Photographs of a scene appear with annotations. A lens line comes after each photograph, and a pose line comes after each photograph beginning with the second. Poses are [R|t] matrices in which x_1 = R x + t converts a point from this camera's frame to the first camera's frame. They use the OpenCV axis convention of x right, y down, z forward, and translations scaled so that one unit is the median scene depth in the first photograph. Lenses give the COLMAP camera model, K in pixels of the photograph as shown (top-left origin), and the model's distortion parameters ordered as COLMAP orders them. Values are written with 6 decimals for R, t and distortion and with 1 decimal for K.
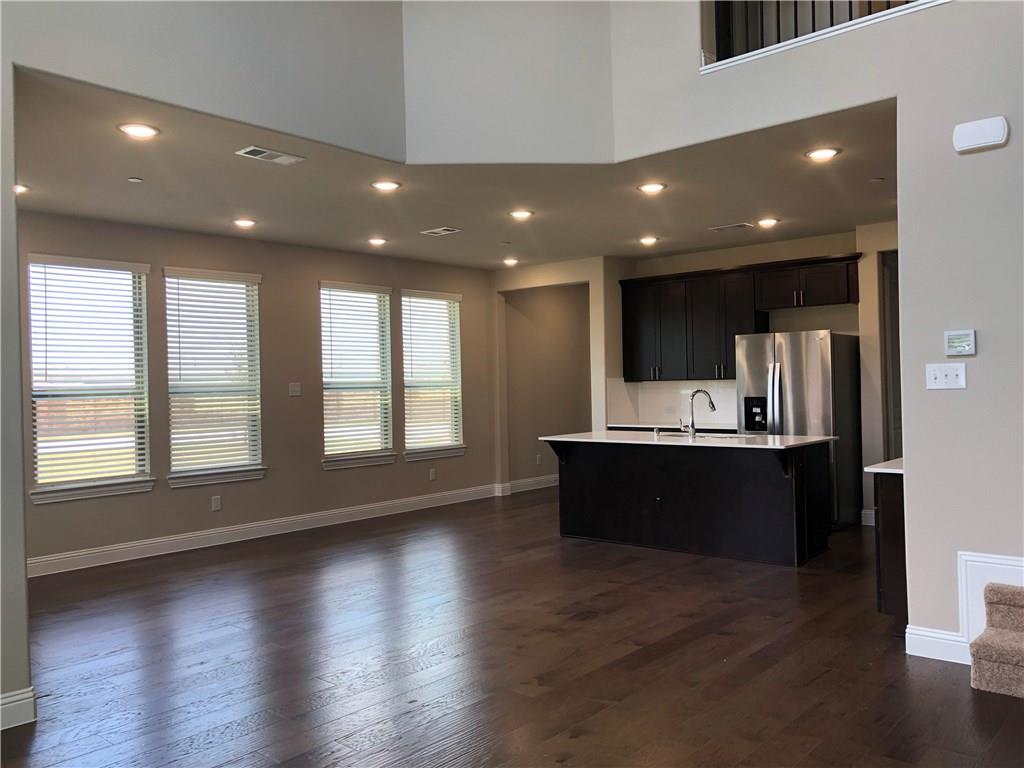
lens RADIAL K [[845.5, 0, 518.2], [0, 845.5, 384.8], [0, 0, 1]] dist [-0.001833, -0.004498]
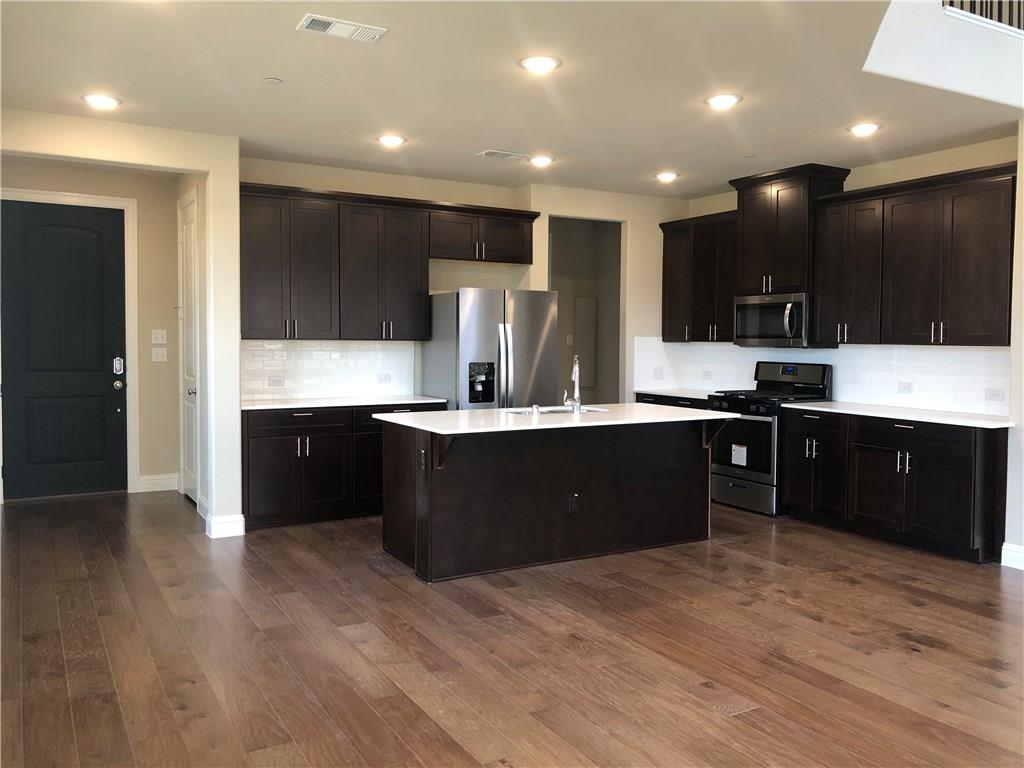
lens RADIAL K [[845.5, 0, 518.2], [0, 845.5, 384.8], [0, 0, 1]] dist [-0.001833, -0.004498]
pose [[0.334915, -0.026291, 0.941882, -0.498734], [-0.012339, 0.999403, 0.032284, 0.009479], [-0.942168, -0.022434, 0.334390, 0.698977]]
